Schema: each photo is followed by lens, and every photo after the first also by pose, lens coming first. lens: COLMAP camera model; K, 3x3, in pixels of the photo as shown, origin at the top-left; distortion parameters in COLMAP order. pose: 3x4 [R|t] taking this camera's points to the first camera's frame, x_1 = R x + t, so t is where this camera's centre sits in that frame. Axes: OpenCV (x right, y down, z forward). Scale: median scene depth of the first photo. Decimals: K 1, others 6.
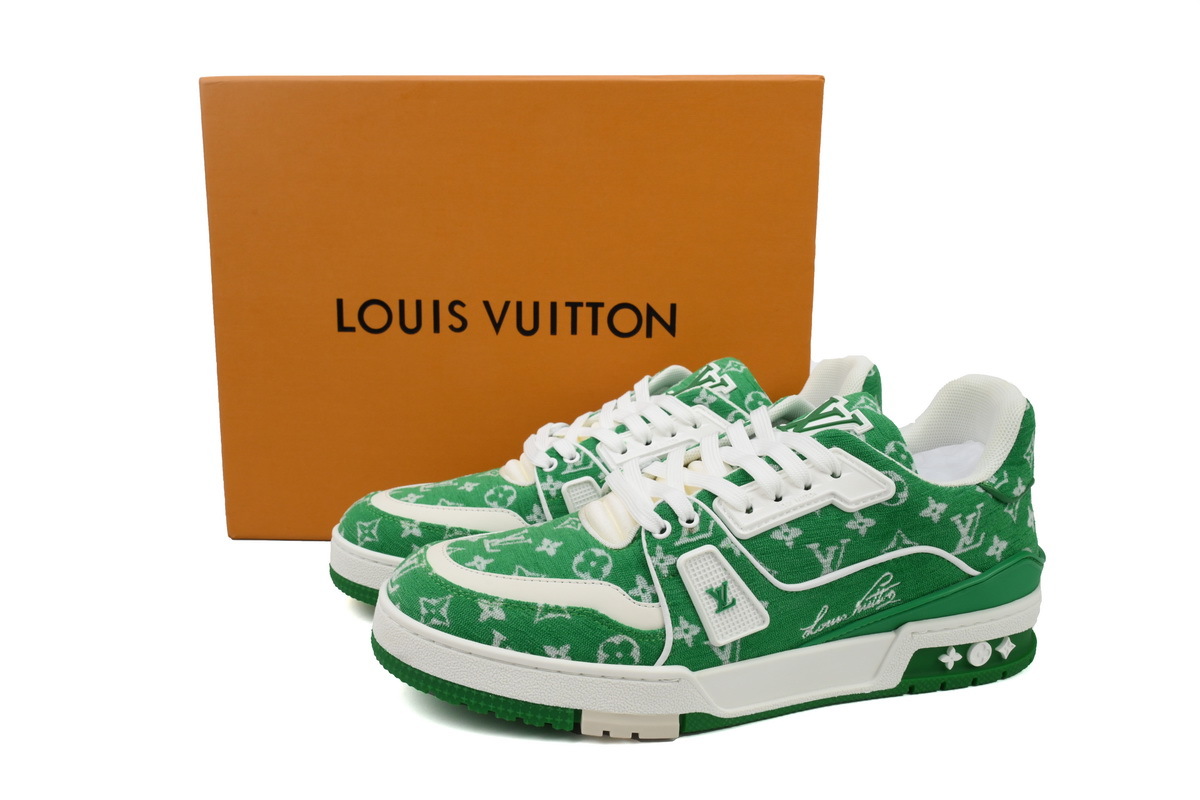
lens RADIAL K [[990.9, 0, 595.8], [0, 990.9, 399.5], [0, 0, 1]] dist [-0.008952, -0.004294]
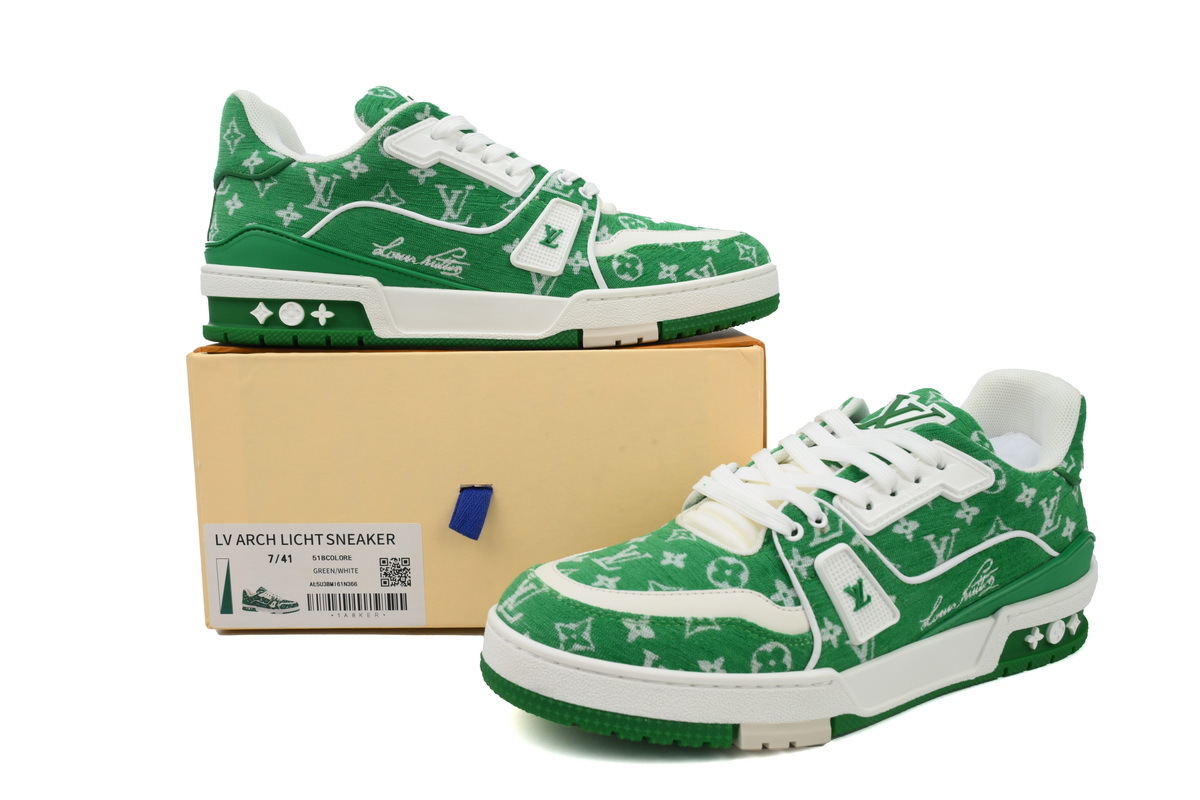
lens RADIAL K [[990.9, 0, 601.3], [0, 990.9, 395.4], [0, 0, 1]] dist [-0.008952, -0.004294]
pose [[0.976937, -0.042821, 0.209192, -0.313317], [0.051283, 0.998064, -0.035197, 0.020405], [-0.207280, 0.045113, 0.977241, 0.069105]]
